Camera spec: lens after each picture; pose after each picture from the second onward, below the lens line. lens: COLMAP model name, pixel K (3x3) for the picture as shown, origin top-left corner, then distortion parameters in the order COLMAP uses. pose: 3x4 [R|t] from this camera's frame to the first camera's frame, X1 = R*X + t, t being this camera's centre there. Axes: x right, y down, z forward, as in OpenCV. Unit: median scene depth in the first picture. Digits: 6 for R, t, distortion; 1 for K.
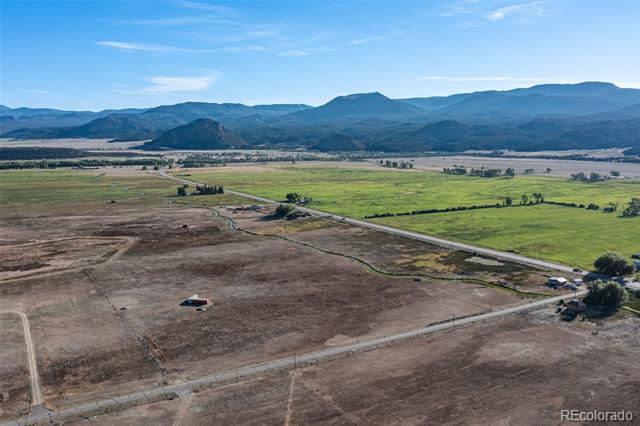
lens RADIAL K [[573.5, 0, 318.8], [0, 573.5, 235.0], [0, 0, 1]] dist [-0.013601, 0.009932]
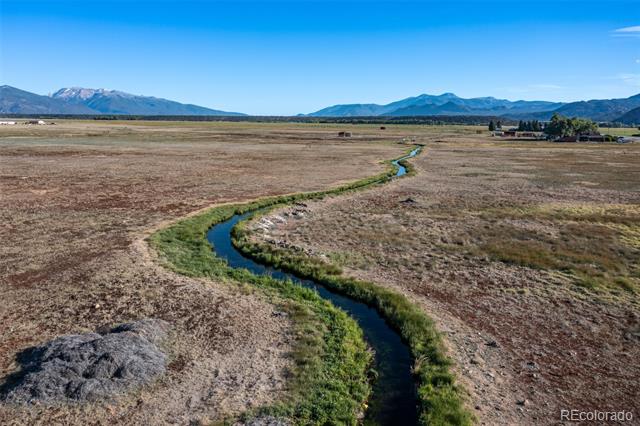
lens RADIAL K [[511.8, 0, 317.9], [0, 511.8, 195.3], [0, 0, 1]] dist [-0.007676, 0.003449]
pose [[0.655167, 0.113934, -0.746843, 0.054226], [-0.144735, 0.989181, 0.023935, 0.012159], [0.741490, 0.092413, 0.664569, 0.247518]]
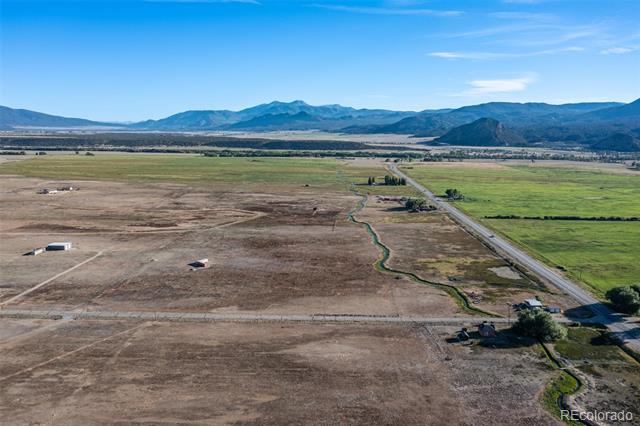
lens RADIAL K [[511.8, 0, 317.4], [0, 511.8, 190.9], [0, 0, 1]] dist [-0.007676, 0.003449]
pose [[0.841528, 0.072154, -0.535373, 0.131612], [-0.102482, 0.994366, -0.027072, -0.009388], [0.530403, 0.077648, 0.844182, 0.032252]]
